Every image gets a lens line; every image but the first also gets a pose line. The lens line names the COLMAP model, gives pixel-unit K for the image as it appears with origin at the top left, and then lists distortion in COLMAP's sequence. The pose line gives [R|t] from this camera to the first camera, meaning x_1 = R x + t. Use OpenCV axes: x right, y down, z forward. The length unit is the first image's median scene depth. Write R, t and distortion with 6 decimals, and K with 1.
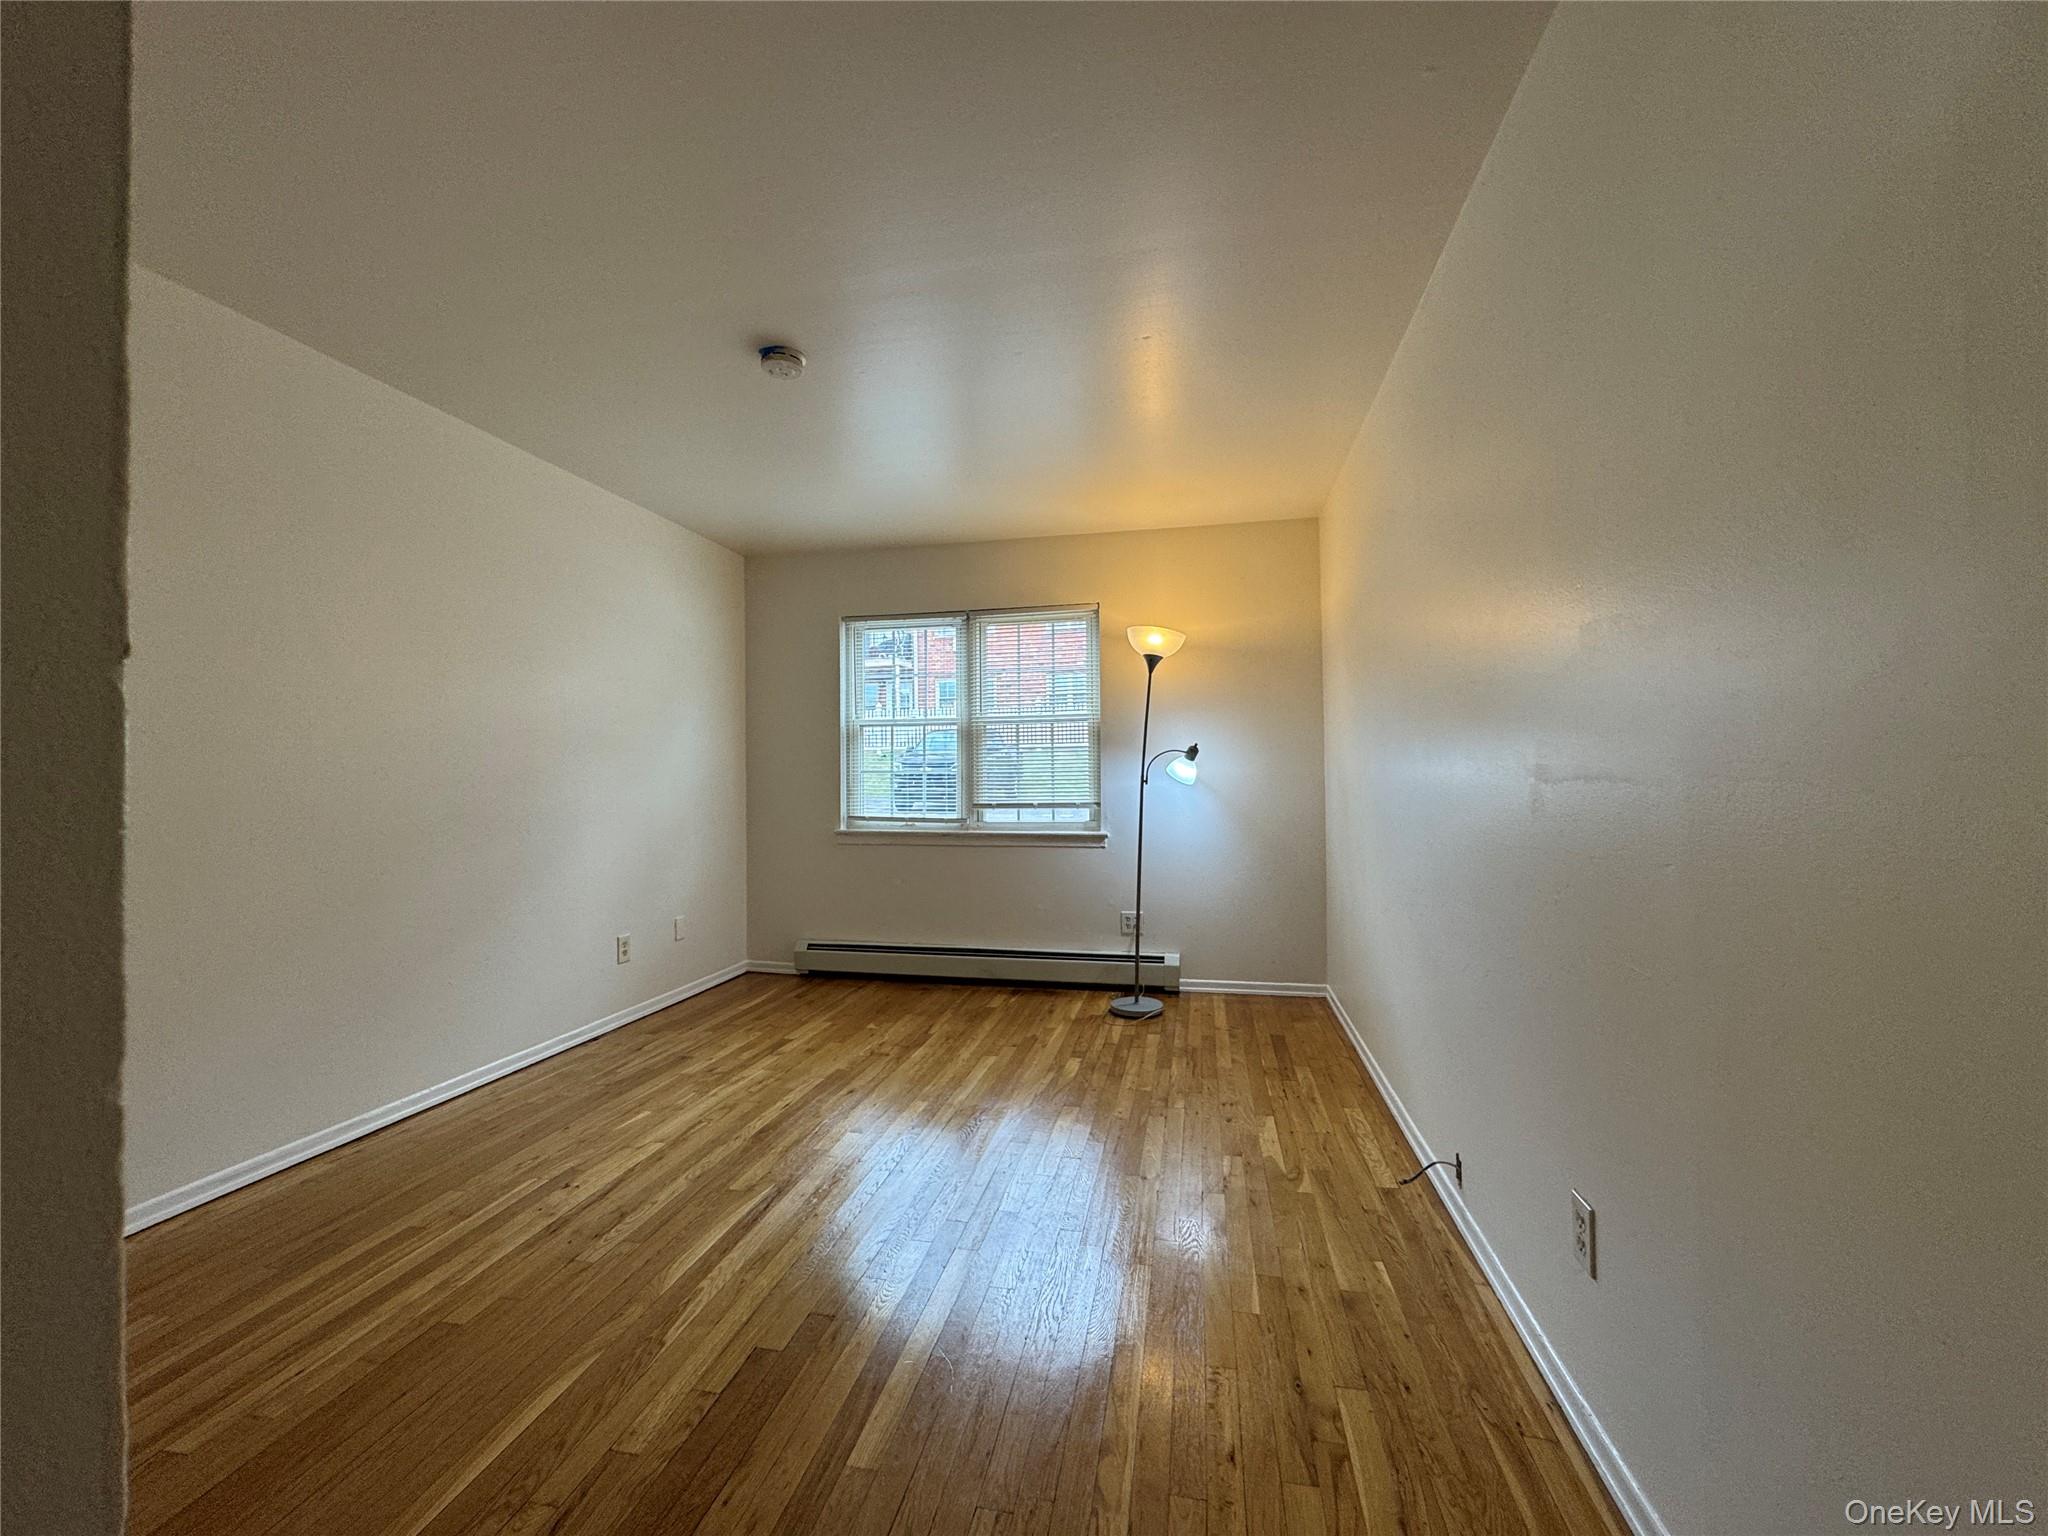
lens RADIAL K [[816.8, 0, 1024.0], [0, 816.8, 768.0], [0, 0, 1]] dist [-0.003726, -0.000673]
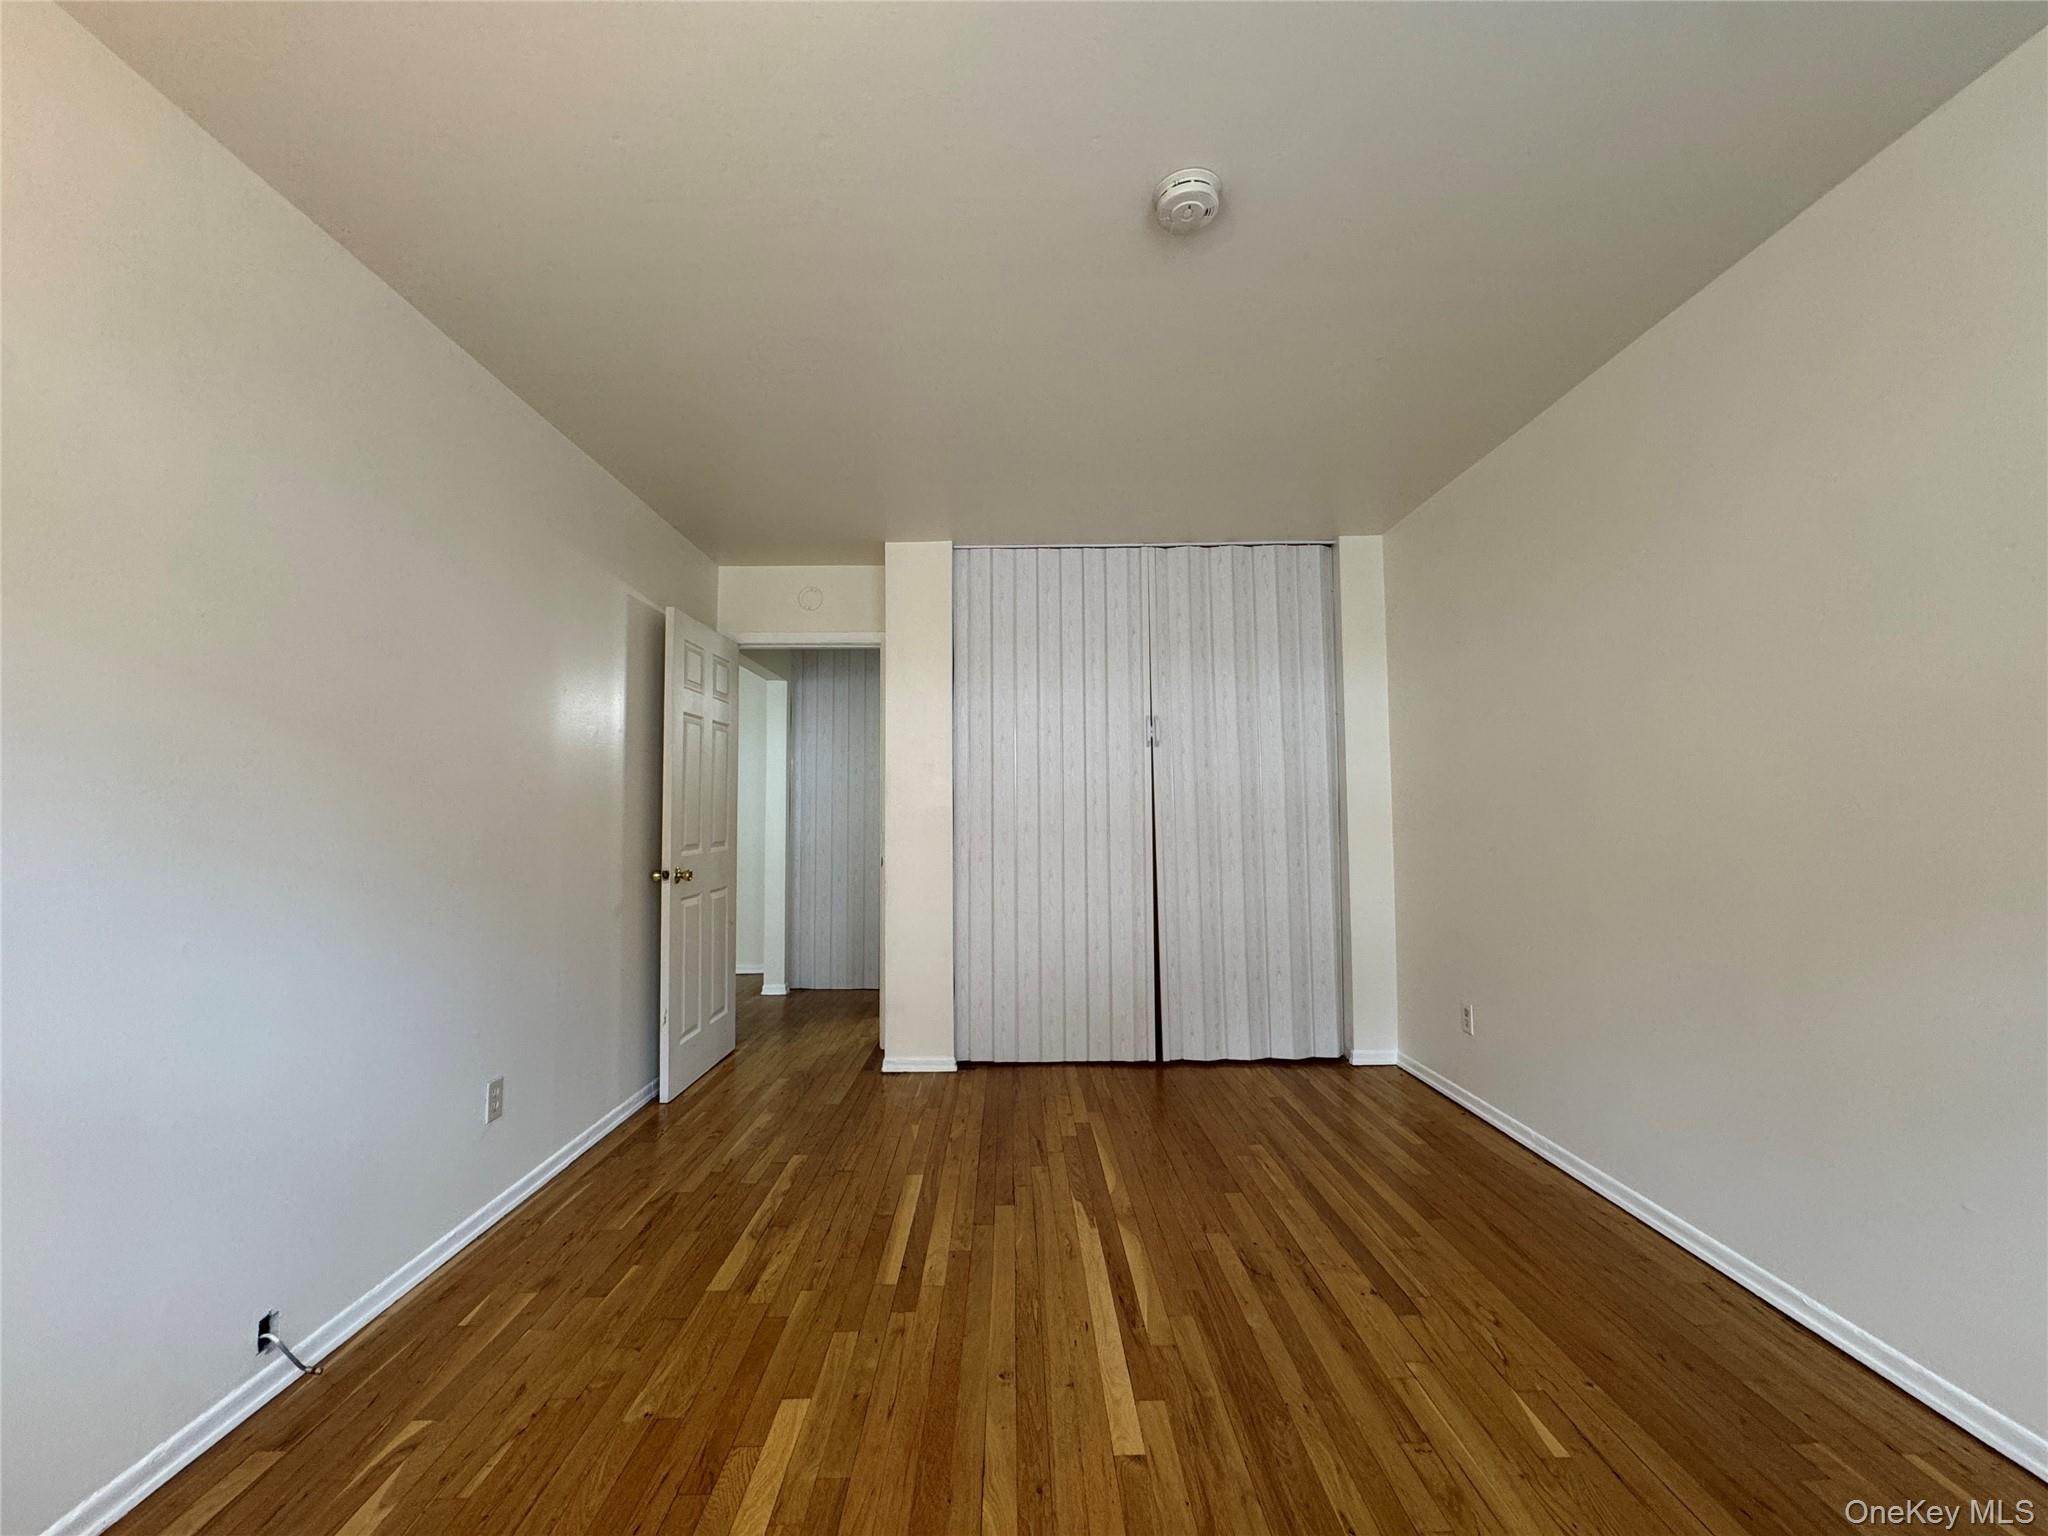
lens RADIAL K [[816.8, 0, 1024.0], [0, 816.8, 768.0], [0, 0, 1]] dist [-0.003726, -0.000673]
pose [[-0.974903, 0.004206, -0.222589, -0.012960], [0.020176, 0.997376, -0.069522, 0.014704], [0.221713, -0.072269, -0.972430, 1.923477]]
